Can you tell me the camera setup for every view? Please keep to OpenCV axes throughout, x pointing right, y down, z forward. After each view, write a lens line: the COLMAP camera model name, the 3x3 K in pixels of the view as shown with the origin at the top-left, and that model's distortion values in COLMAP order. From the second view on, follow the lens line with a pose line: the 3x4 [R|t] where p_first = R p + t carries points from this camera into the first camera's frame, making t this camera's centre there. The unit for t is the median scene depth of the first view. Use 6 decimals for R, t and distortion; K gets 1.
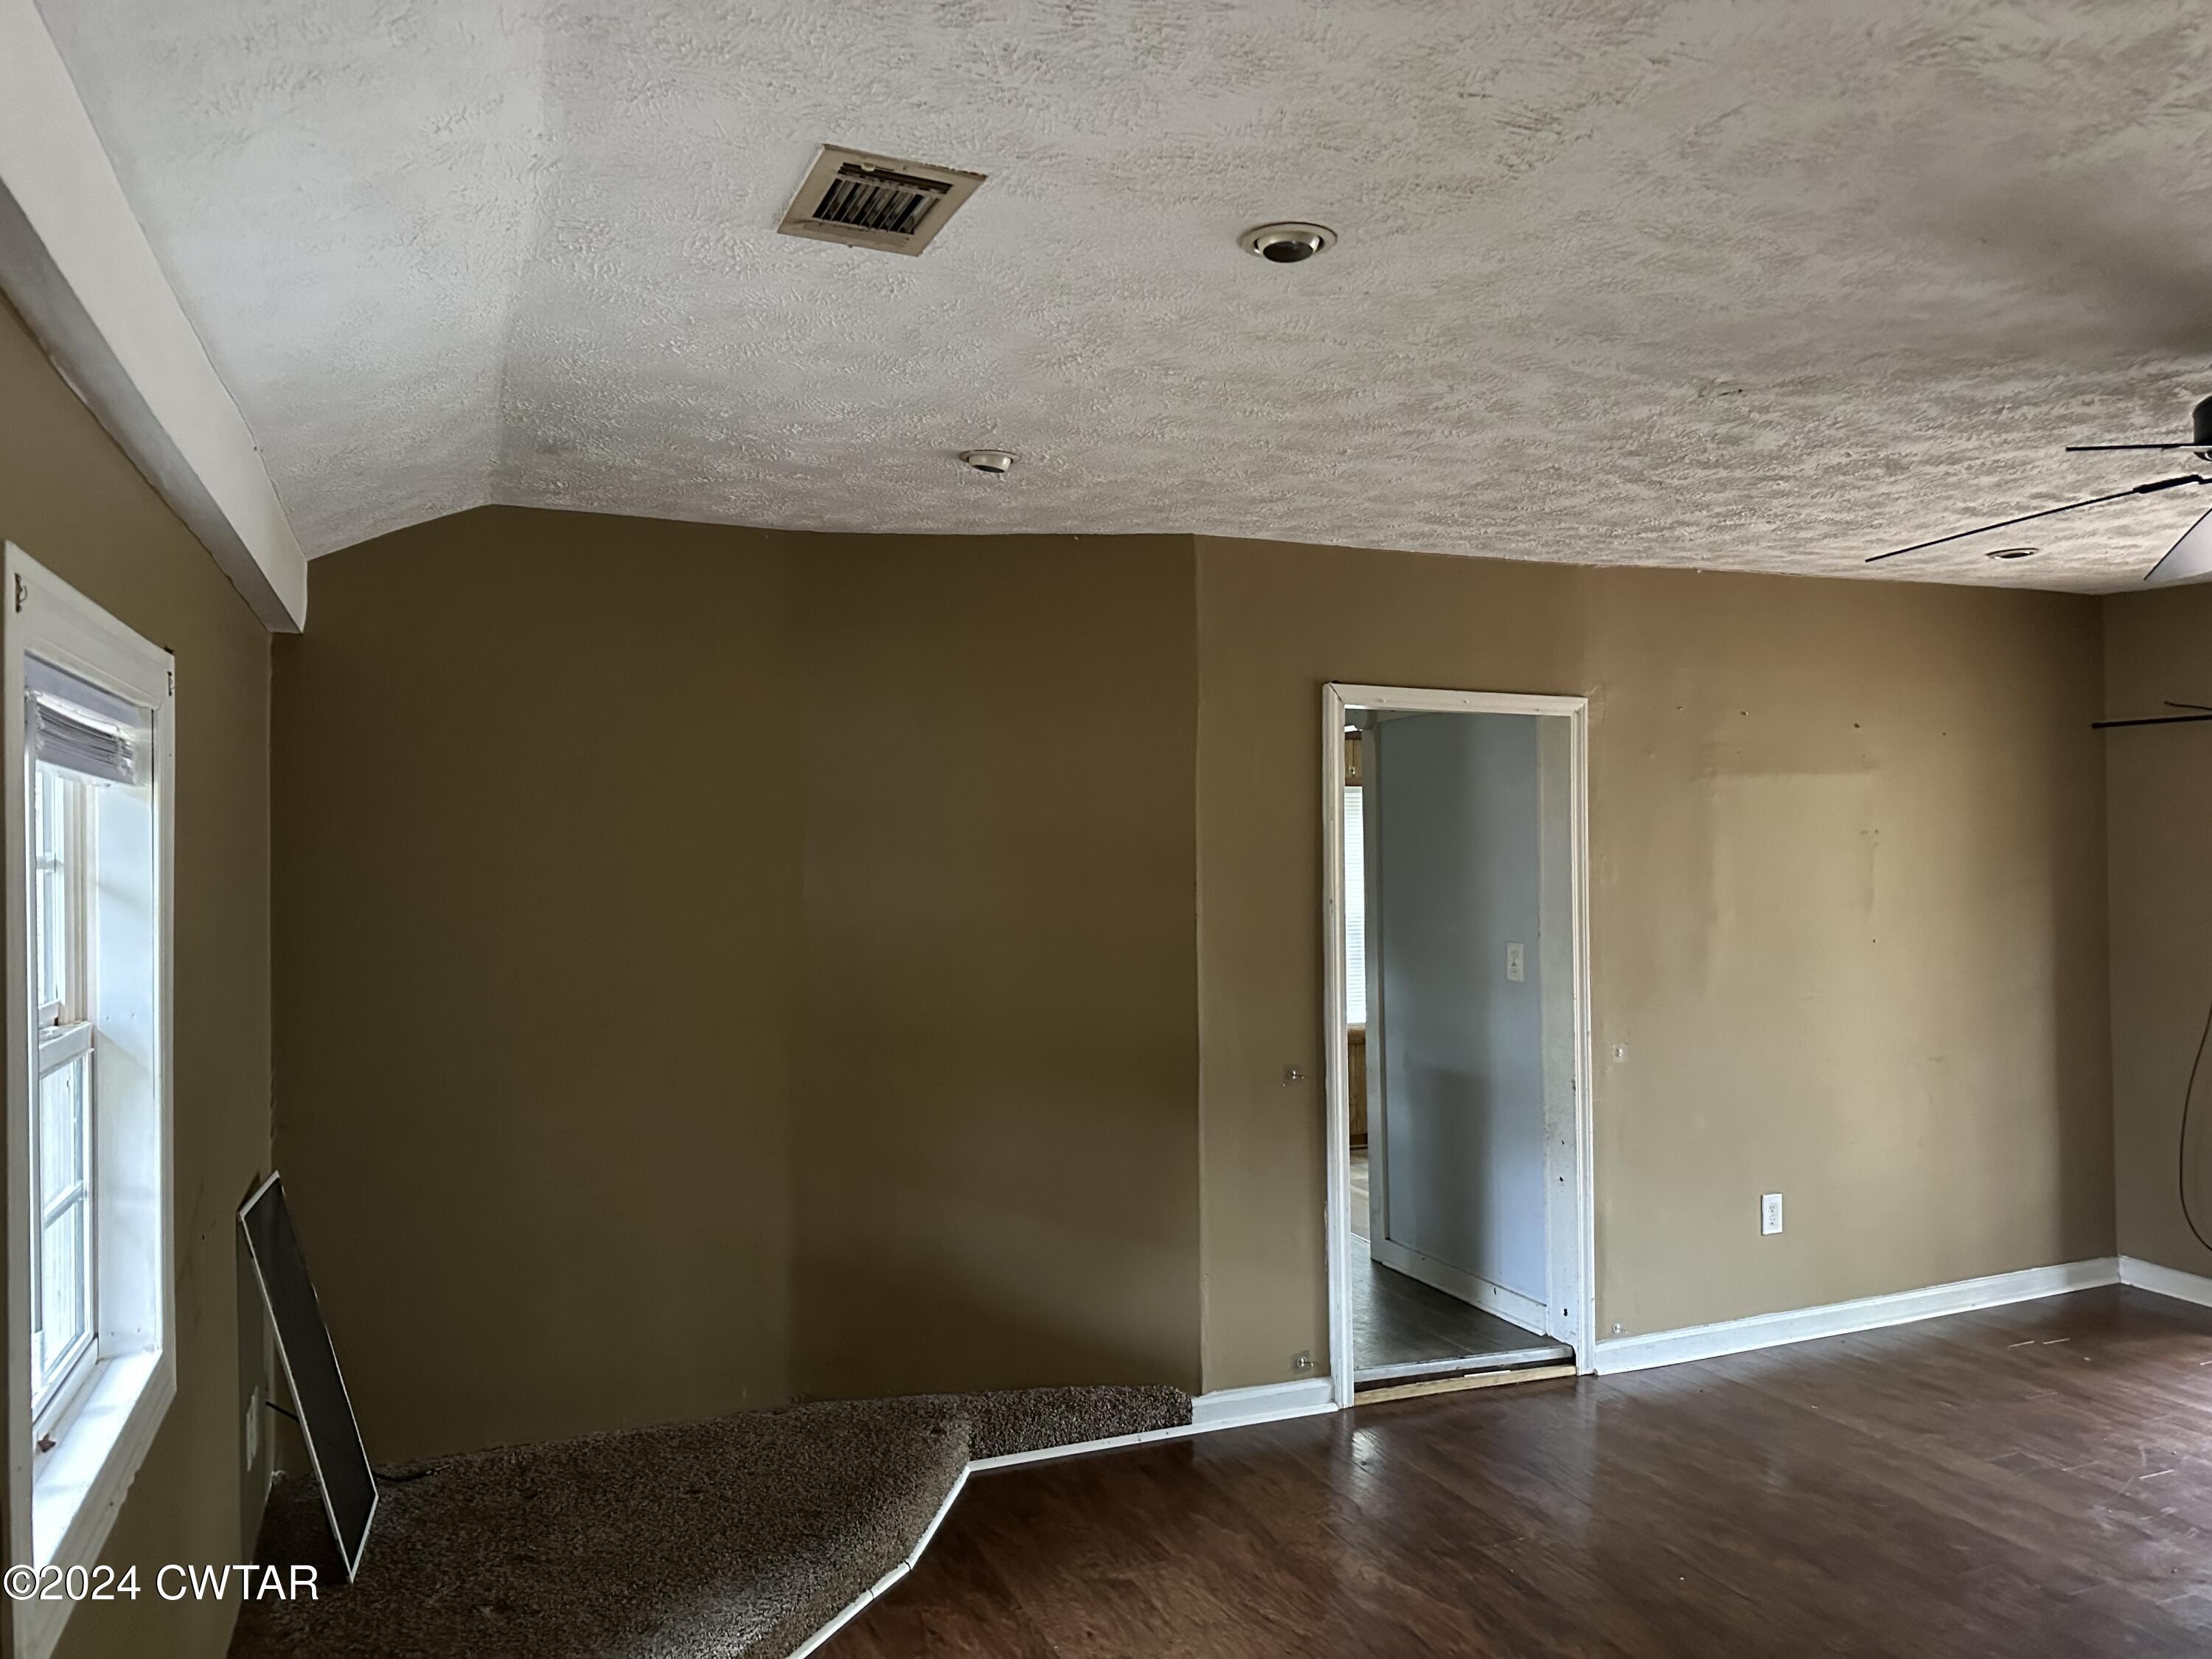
lens RADIAL K [[1570.6, 0, 1118.2], [0, 1570.6, 827.5], [0, 0, 1]] dist [0.071217, -0.075785]
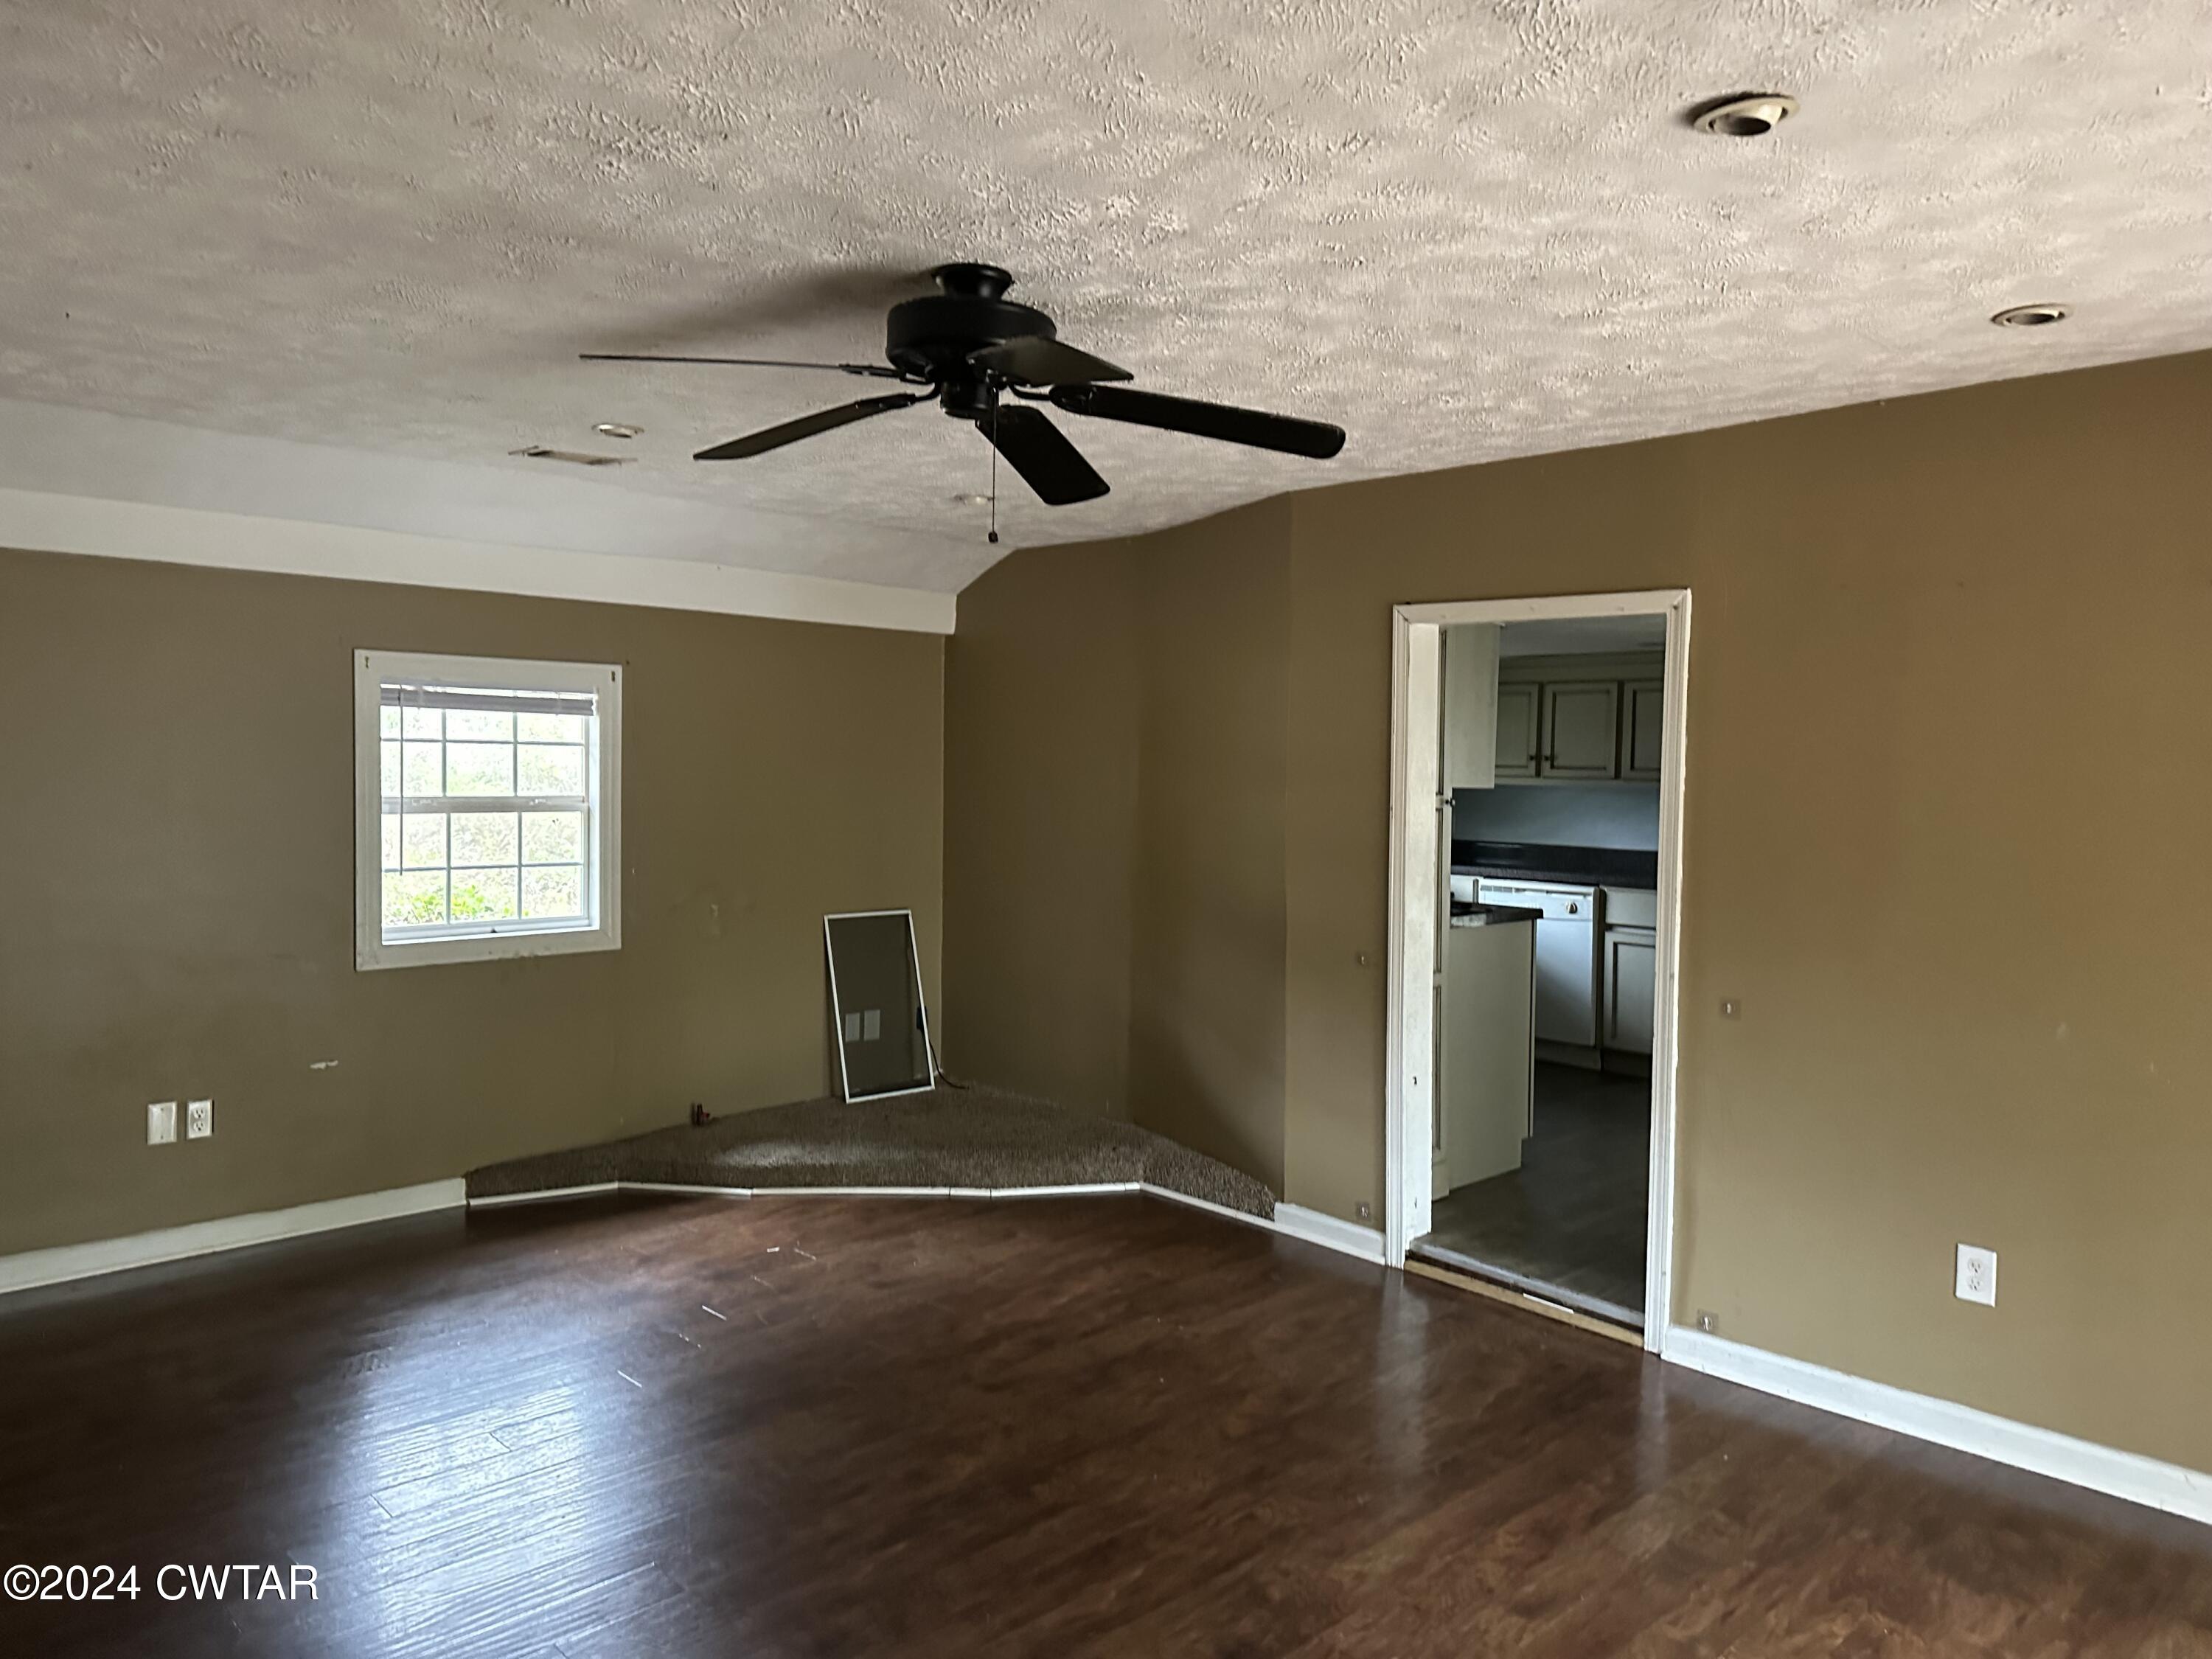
lens RADIAL K [[1570.6, 0, 1107.7], [0, 1570.6, 818.7], [0, 0, 1]] dist [0.071217, -0.075785]
pose [[0.355032, 0.054123, -0.933286, 1.106640], [-0.009103, 0.998476, 0.054441, -0.001734], [0.934810, -0.010833, 0.354983, 0.439131]]
